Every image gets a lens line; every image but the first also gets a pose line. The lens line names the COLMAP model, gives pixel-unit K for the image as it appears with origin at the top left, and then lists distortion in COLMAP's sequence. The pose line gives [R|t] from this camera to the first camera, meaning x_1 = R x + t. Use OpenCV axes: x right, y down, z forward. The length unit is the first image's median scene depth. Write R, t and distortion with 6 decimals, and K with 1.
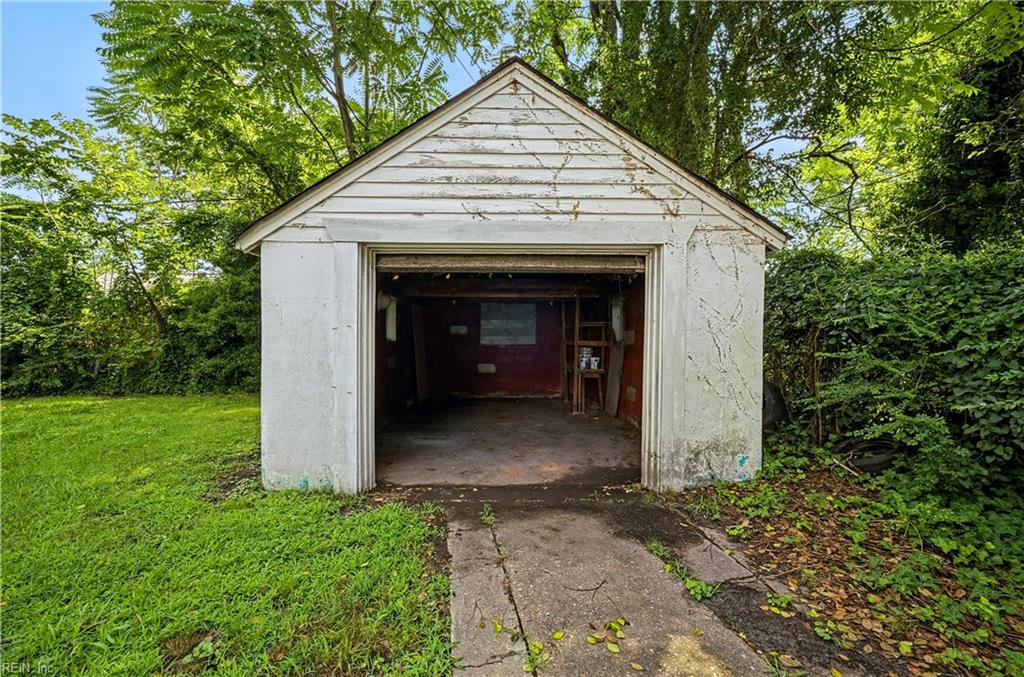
lens RADIAL K [[406.4, 0, 512.9], [0, 406.4, 338.7], [0, 0, 1]] dist [-0.004151, 0.000894]
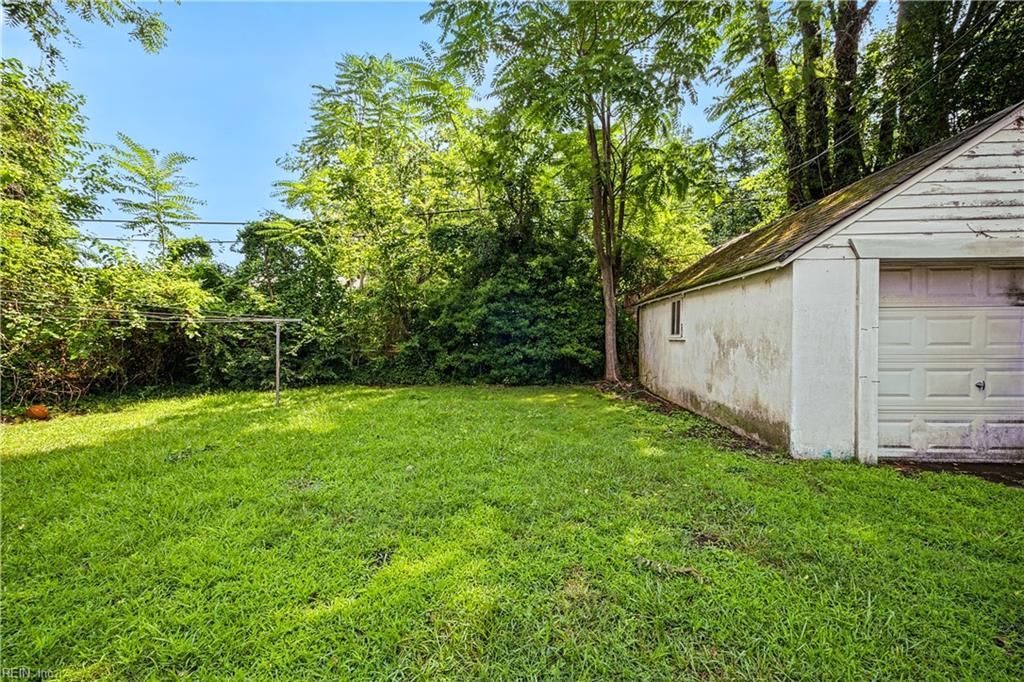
lens RADIAL K [[406.4, 0, 511.0], [0, 406.4, 339.9], [0, 0, 1]] dist [-0.004151, 0.000894]
pose [[0.994737, 0.000485, -0.102462, -1.333333], [0.000581, 0.999946, 0.010376, -0.006631], [0.102461, -0.010380, 0.994683, -0.319141]]
